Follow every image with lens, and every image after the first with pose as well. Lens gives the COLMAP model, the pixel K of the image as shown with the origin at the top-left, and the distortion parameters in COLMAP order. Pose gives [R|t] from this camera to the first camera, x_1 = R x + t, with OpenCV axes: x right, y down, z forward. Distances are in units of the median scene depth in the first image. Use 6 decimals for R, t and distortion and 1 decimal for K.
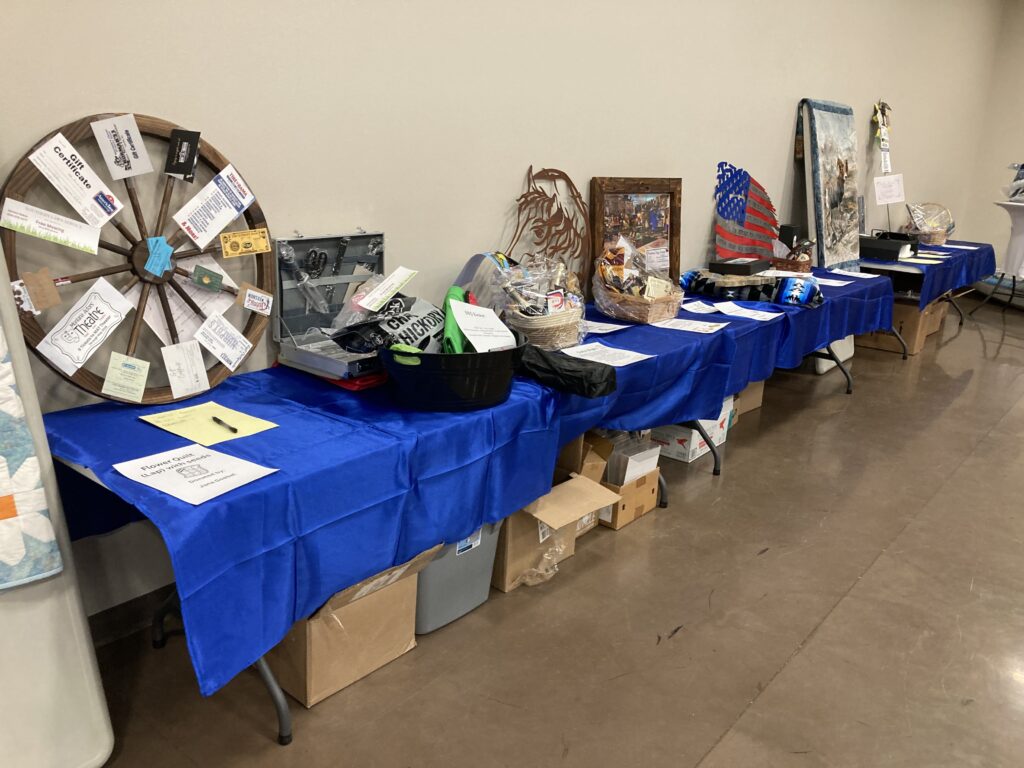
lens RADIAL K [[838.1, 0, 511.7], [0, 838.1, 388.9], [0, 0, 1]] dist [-0.000846, 0.017442]
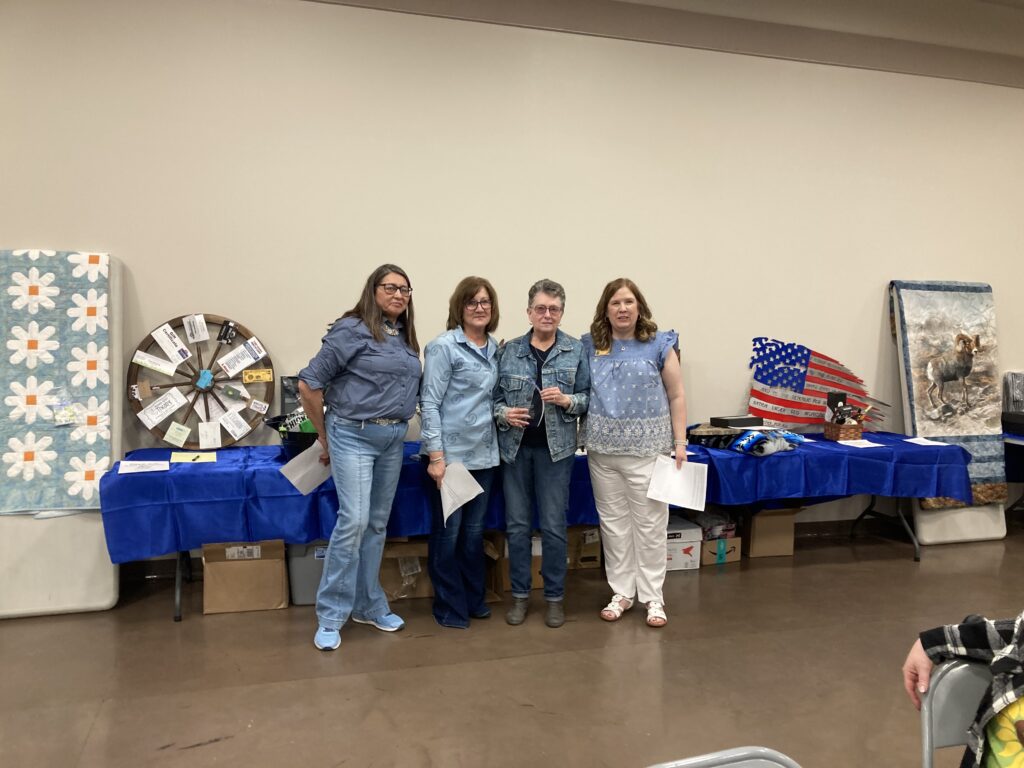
lens RADIAL K [[838.1, 0, 512.5], [0, 838.1, 380.8], [0, 0, 1]] dist [-0.000846, 0.017442]
pose [[0.831539, 0.008355, -0.555404, 1.298223], [-0.139325, 0.971060, -0.193987, 0.135257], [0.537710, 0.238689, 0.808638, -0.252382]]
